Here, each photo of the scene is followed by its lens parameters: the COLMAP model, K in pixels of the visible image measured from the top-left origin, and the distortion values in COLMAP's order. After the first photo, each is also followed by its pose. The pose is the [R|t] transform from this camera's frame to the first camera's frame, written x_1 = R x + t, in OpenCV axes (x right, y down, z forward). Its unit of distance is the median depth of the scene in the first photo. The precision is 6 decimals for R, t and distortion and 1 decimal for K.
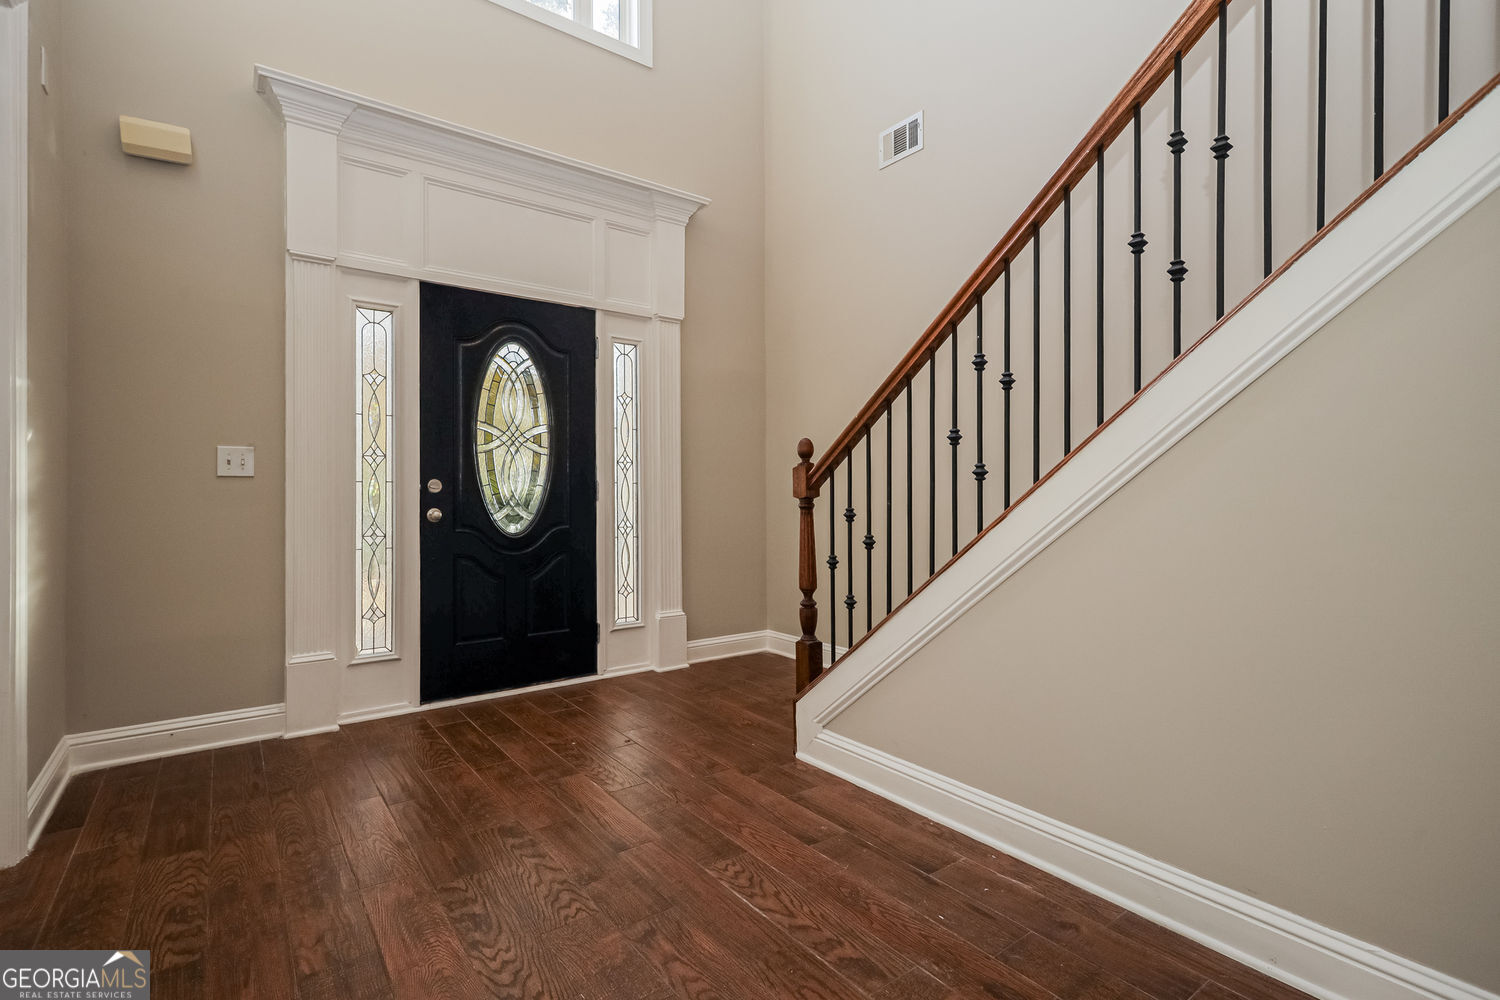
lens RADIAL K [[738.7, 0, 739.8], [0, 738.7, 503.0], [0, 0, 1]] dist [-0.002024, -0.000106]
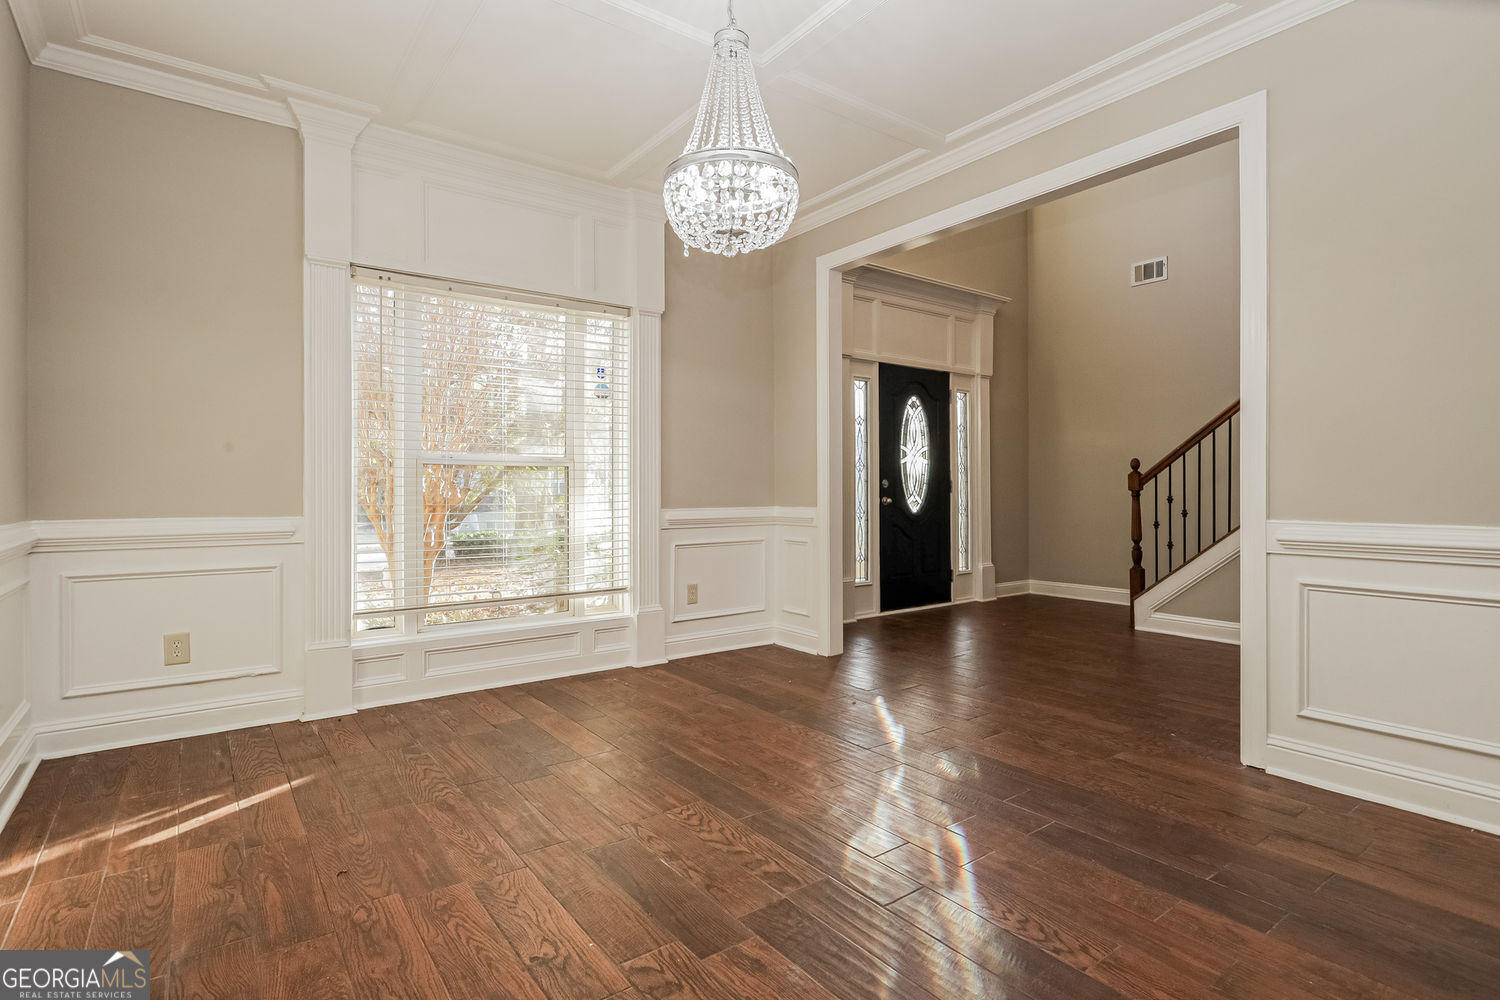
lens RADIAL K [[738.7, 0, 759.6], [0, 738.7, 490.7], [0, 0, 1]] dist [-0.002024, -0.000106]
pose [[0.999961, 0.000691, -0.008808, -0.638793], [-0.000794, 0.999932, -0.011621, 0.012870], [0.008799, 0.011627, 0.999894, -0.641703]]
